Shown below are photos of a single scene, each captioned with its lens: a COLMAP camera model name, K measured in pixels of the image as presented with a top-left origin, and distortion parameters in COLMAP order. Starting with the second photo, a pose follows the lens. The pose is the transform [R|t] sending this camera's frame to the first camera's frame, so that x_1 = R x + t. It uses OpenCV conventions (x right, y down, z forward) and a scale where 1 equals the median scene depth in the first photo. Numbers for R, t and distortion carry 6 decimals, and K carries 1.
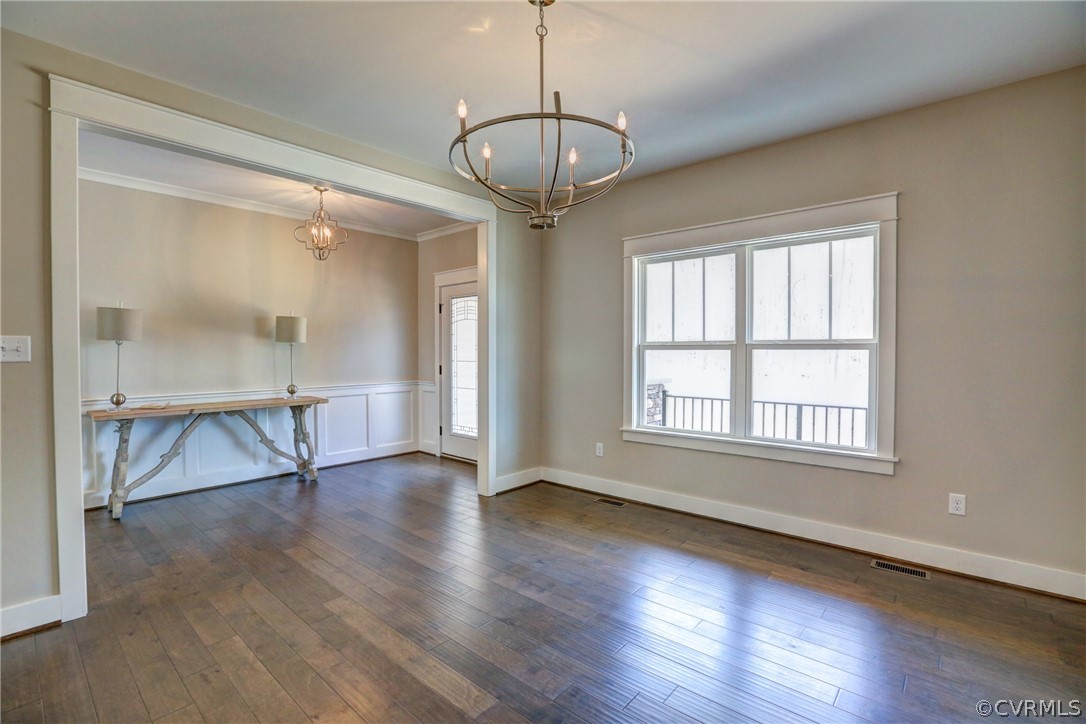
lens RADIAL K [[491.5, 0, 542.1], [0, 491.5, 363.1], [0, 0, 1]] dist [-0.033540, 0.002890]
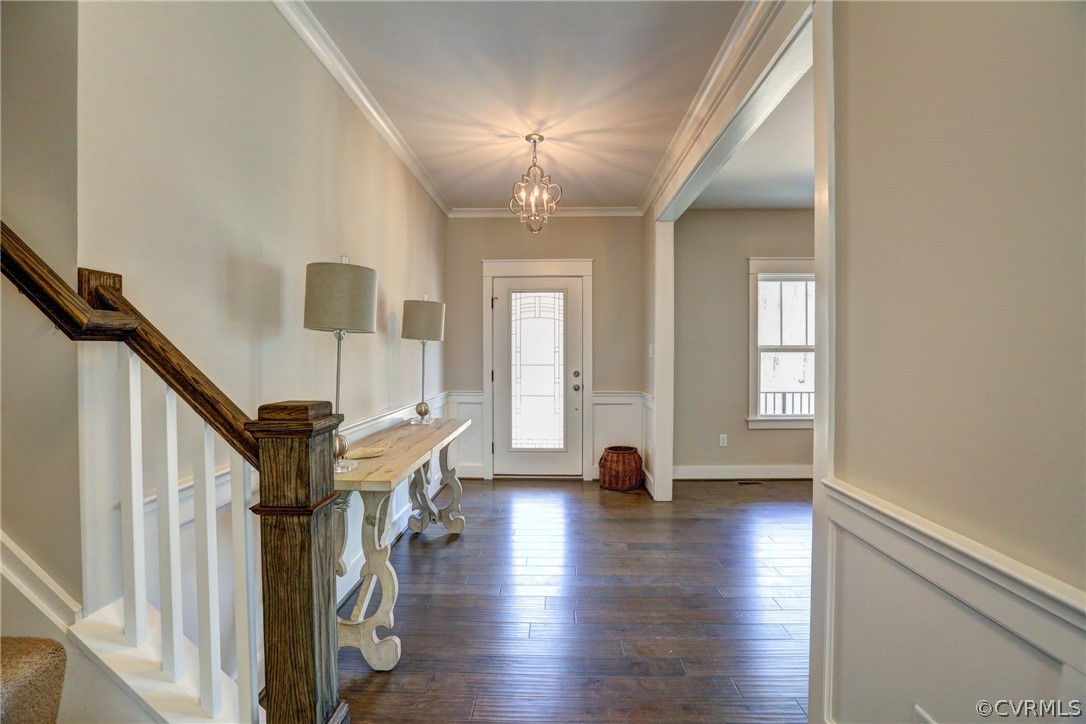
lens RADIAL K [[491.5, 0, 545.1], [0, 491.5, 364.3], [0, 0, 1]] dist [-0.033540, 0.002890]
pose [[0.765617, -0.014778, 0.643126, -0.969637], [0.017870, 0.999839, 0.001700, -0.008360], [-0.643048, 0.010191, 0.765758, 0.425089]]
